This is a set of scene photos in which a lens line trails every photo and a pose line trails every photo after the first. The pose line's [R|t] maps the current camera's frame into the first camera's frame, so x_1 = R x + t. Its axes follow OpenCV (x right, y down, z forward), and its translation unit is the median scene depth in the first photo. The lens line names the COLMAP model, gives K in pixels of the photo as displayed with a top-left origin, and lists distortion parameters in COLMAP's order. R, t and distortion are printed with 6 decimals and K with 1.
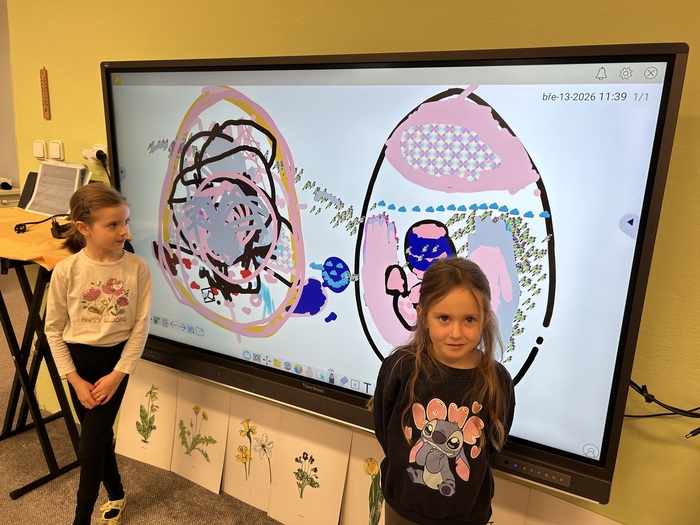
lens RADIAL K [[517.7, 0, 363.8], [0, 517.7, 265.4], [0, 0, 1]] dist [0.001045, -0.007969]
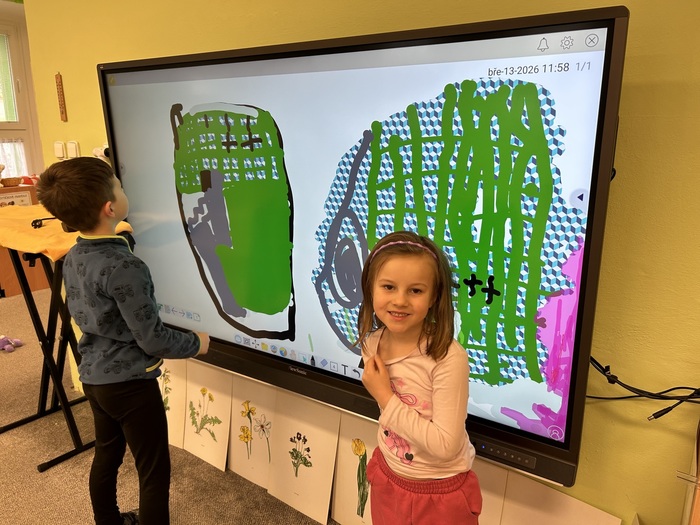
lens RADIAL K [[517.7, 0, 363.8], [0, 517.7, 265.4], [0, 0, 1]] dist [0.001045, -0.007969]
pose [[0.993898, -0.020425, -0.108398, 0.133428], [0.022852, 0.999514, 0.021195, 0.008406], [0.107912, -0.023543, 0.993882, -0.004785]]
